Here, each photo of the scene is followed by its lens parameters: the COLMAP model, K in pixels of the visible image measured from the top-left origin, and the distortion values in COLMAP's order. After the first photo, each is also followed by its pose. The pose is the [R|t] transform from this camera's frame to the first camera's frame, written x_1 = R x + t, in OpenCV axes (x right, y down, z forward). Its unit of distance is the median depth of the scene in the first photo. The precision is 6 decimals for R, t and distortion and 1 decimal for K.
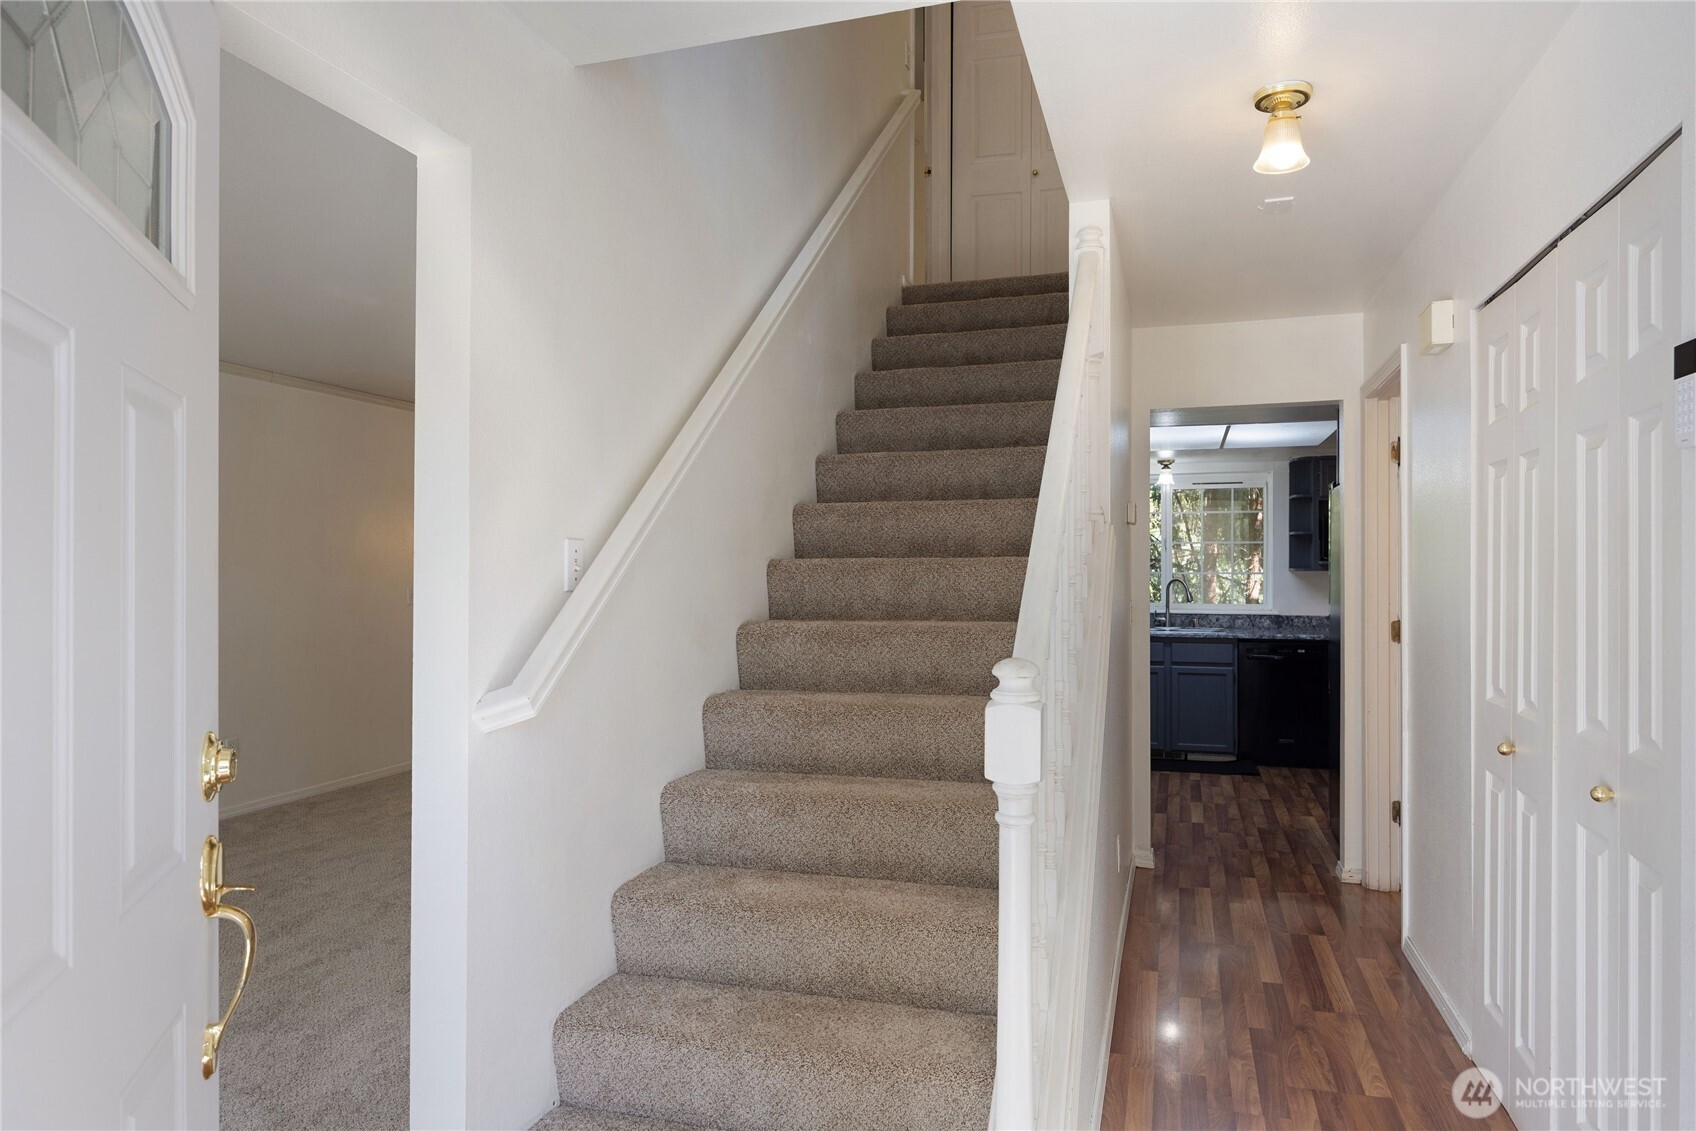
lens RADIAL K [[1031.9, 0, 848.0], [0, 1031.9, 565.5], [0, 0, 1]] dist [-0.002151, -0.000291]
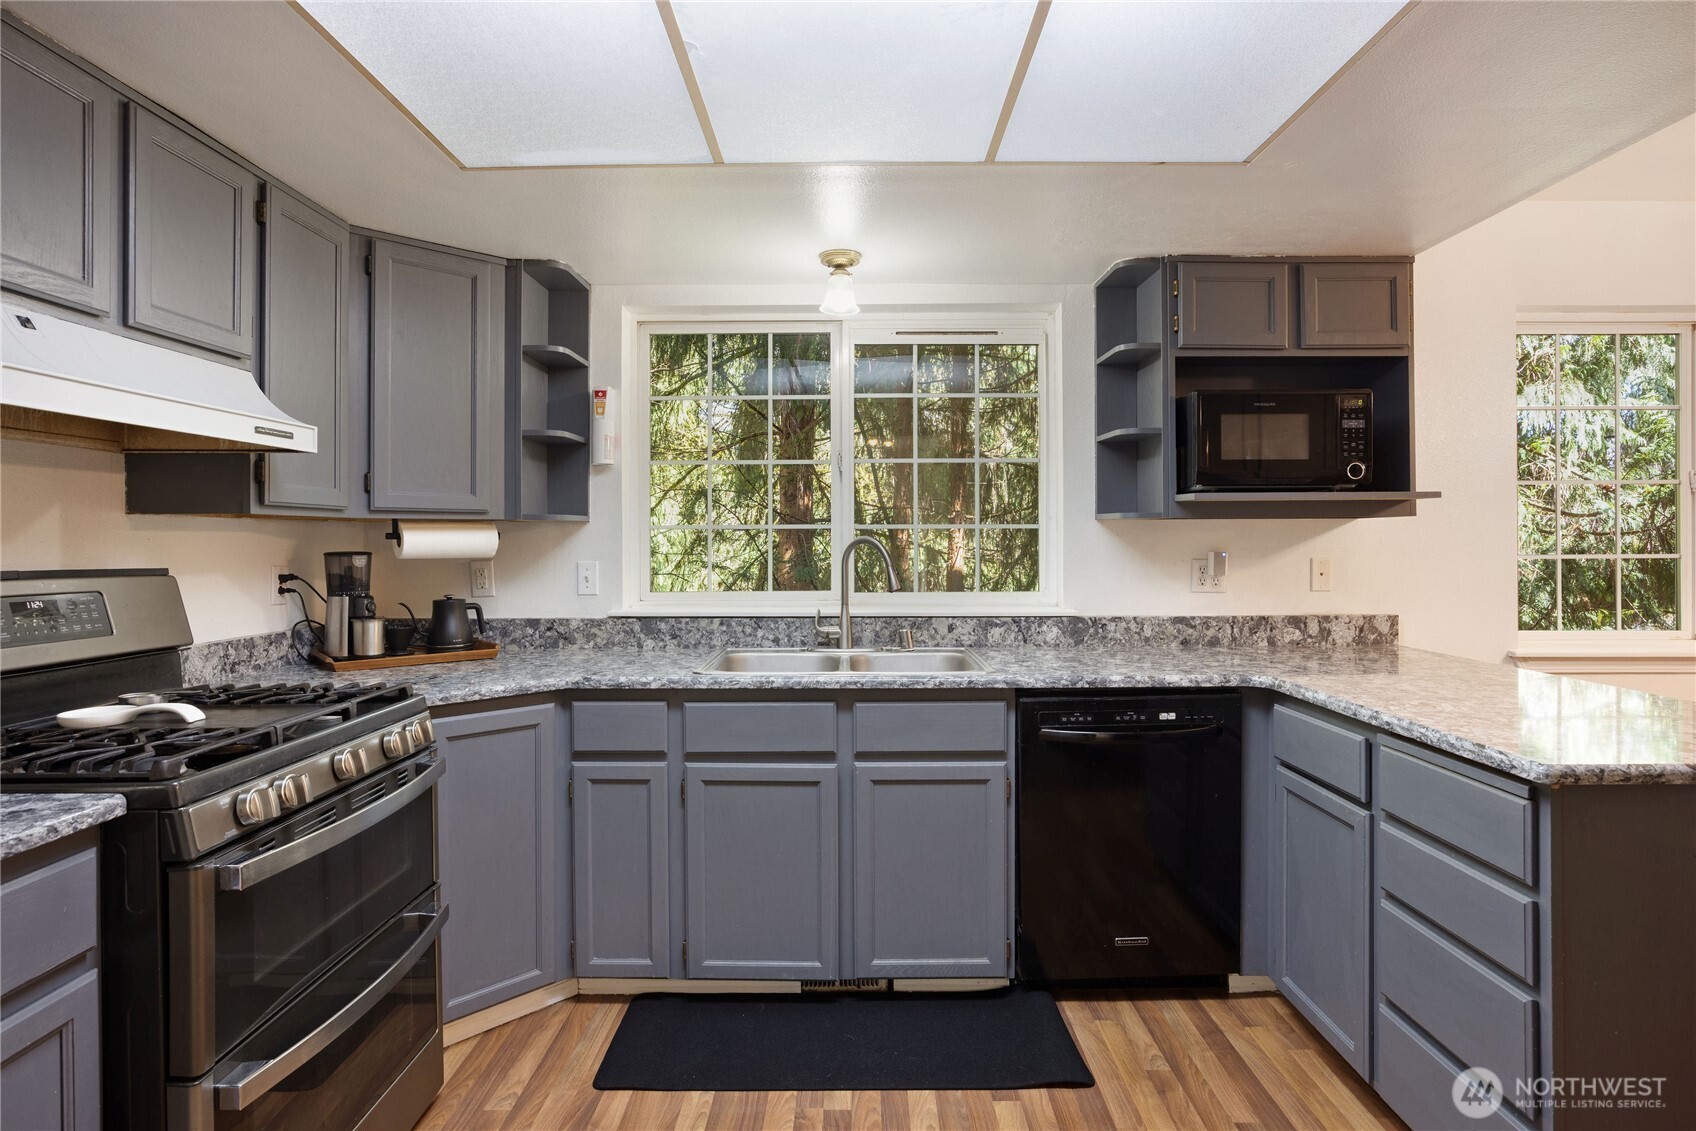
lens RADIAL K [[901.6, 0, 849.2], [0, 901.6, 543.8], [0, 0, 1]] dist [-0.001248, 0.000100]
pose [[0.953692, -0.003580, 0.300762, 0.212483], [0.001980, 0.999982, 0.005626, 0.014280], [-0.300777, -0.004770, 0.953683, 0.685984]]
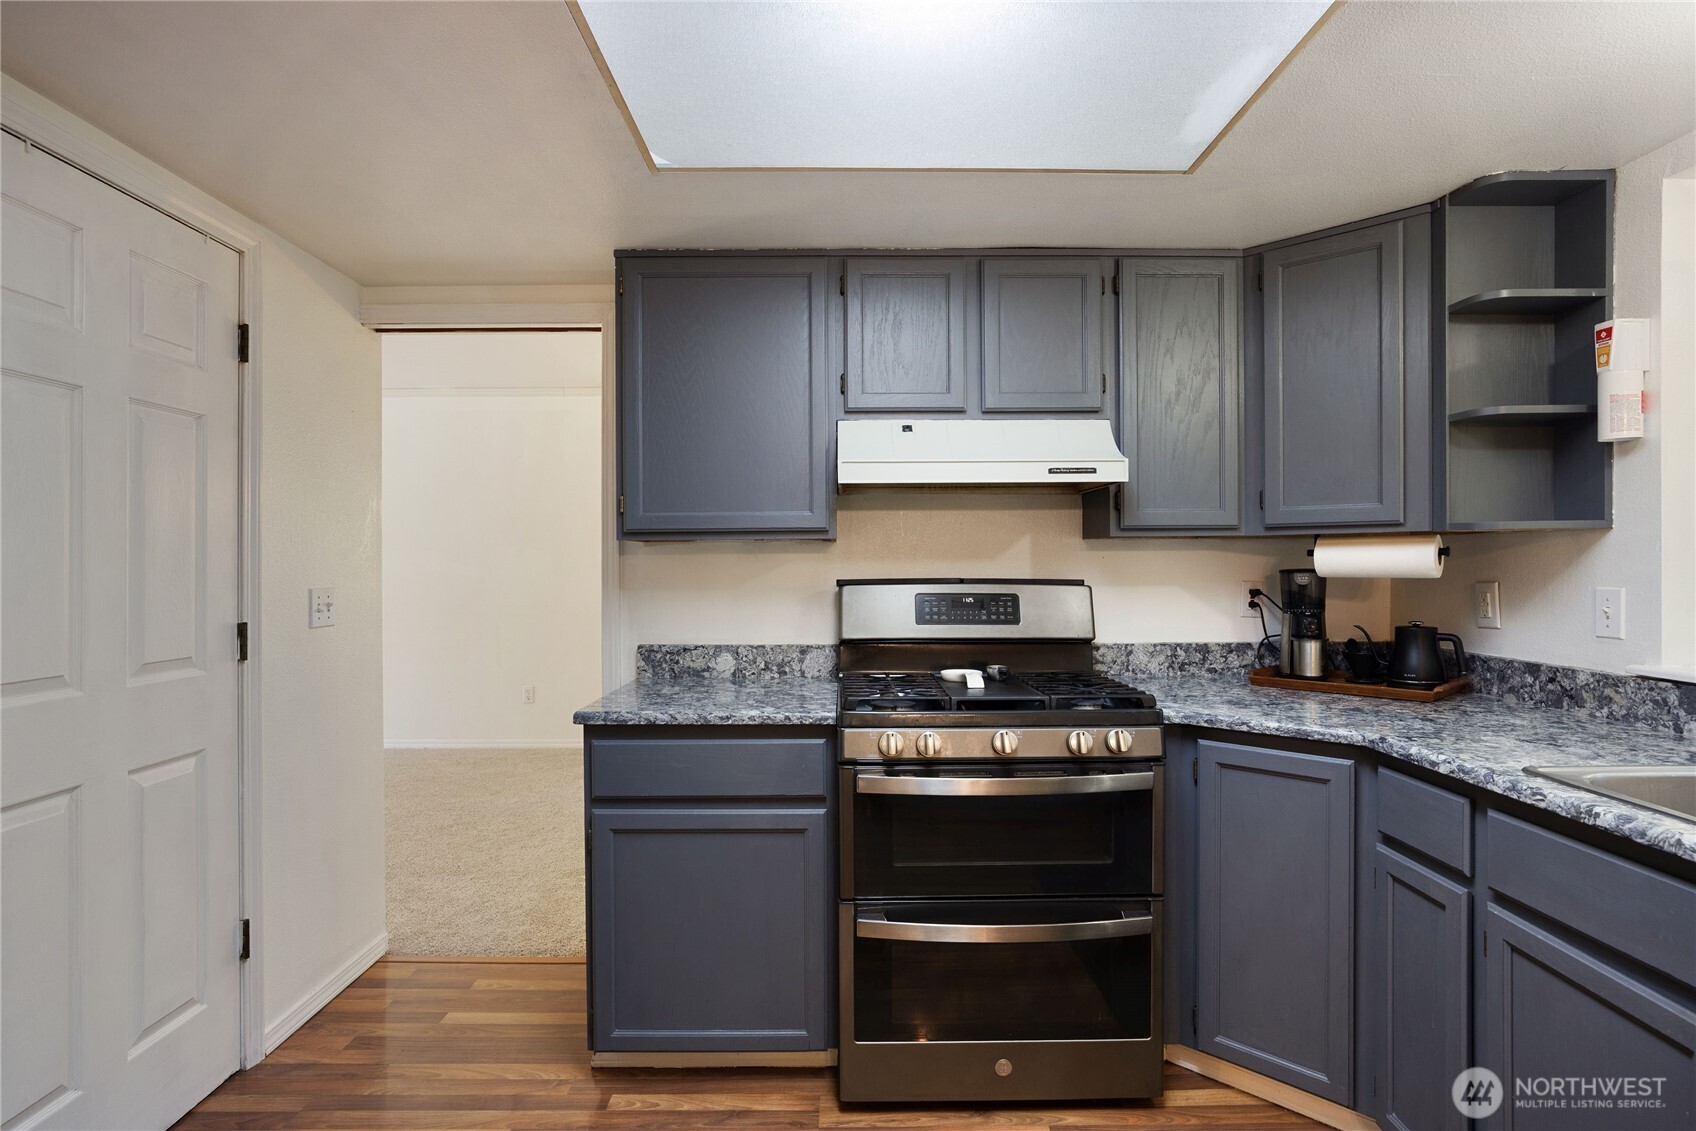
lens RADIAL K [[888.5, 0, 848.0], [0, 888.5, 565.5], [0, 0, 1]] dist [-0.006591, 0.000168]
pose [[0.309963, 0.003300, -0.950743, 0.441467], [0.007074, 0.999958, 0.005777, 0.014539], [0.950722, -0.008517, 0.309927, 0.833265]]
